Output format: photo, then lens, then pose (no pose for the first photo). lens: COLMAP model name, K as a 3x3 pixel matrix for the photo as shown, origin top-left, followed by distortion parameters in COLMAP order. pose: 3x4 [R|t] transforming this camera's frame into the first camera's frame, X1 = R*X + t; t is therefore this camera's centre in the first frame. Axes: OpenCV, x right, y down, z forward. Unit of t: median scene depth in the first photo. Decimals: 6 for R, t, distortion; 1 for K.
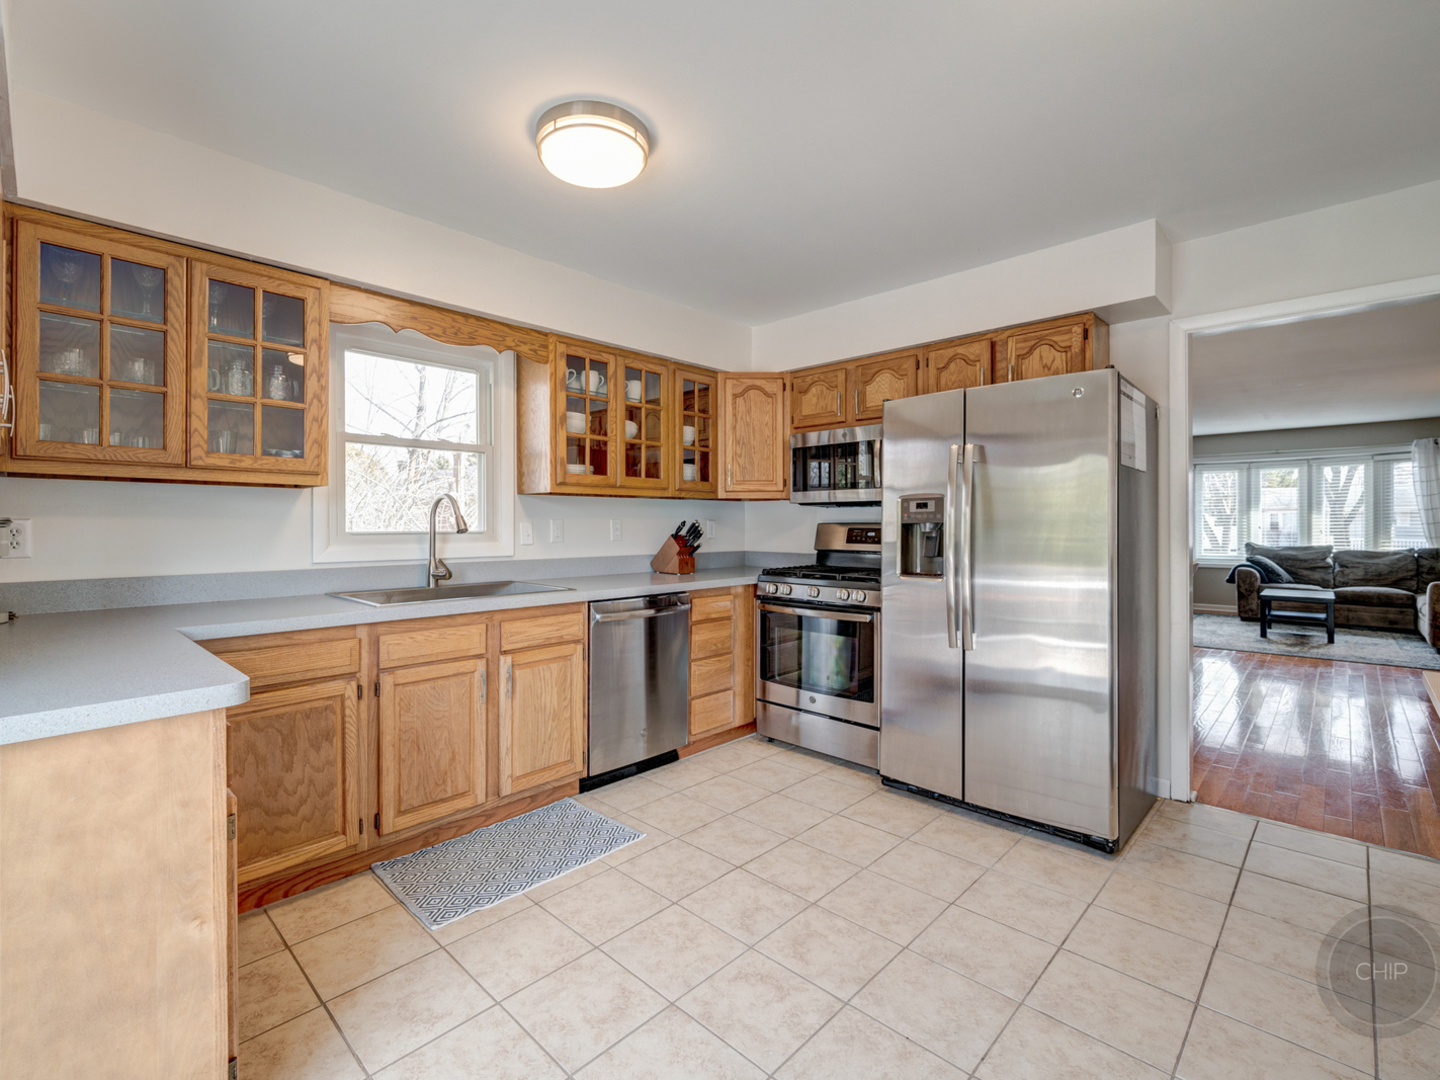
lens RADIAL K [[640.5, 0, 719.7], [0, 640.5, 532.9], [0, 0, 1]] dist [0.000877, -0.000162]
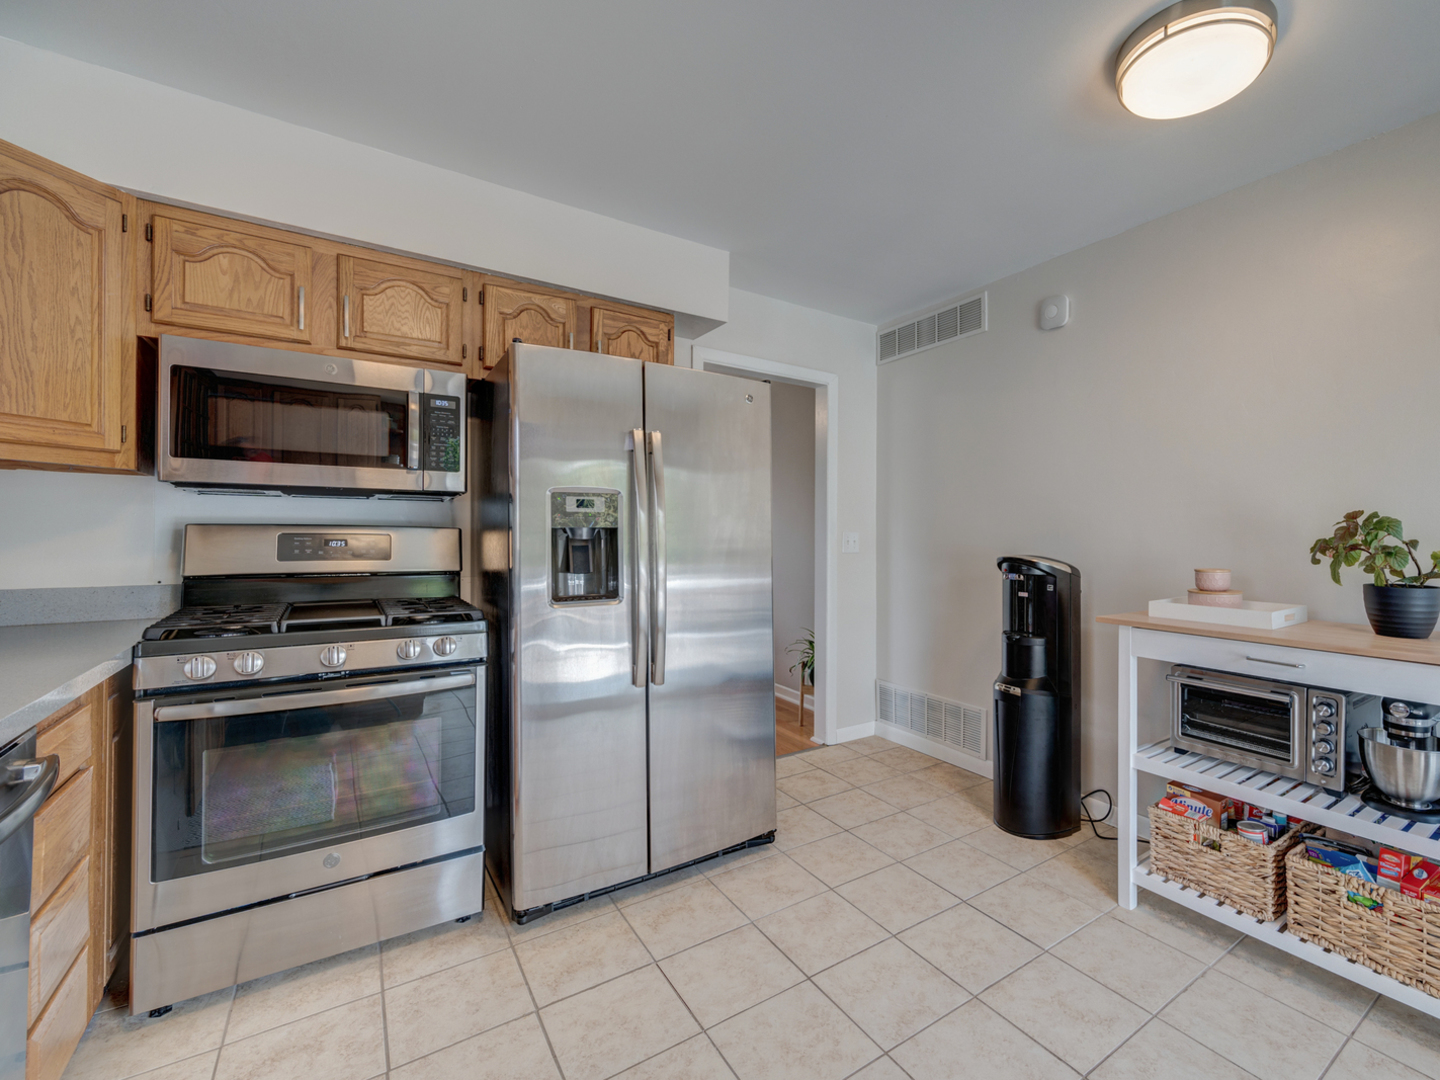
lens RADIAL K [[642.5, 0, 775.5], [0, 642.5, 536.7], [0, 0, 1]] dist [-0.000296, 0.000123]
pose [[0.208580, -0.004731, 0.977994, -0.334570], [0.004895, 0.999981, 0.003794, -0.006271], [-0.977993, 0.003996, 0.208599, 0.606726]]
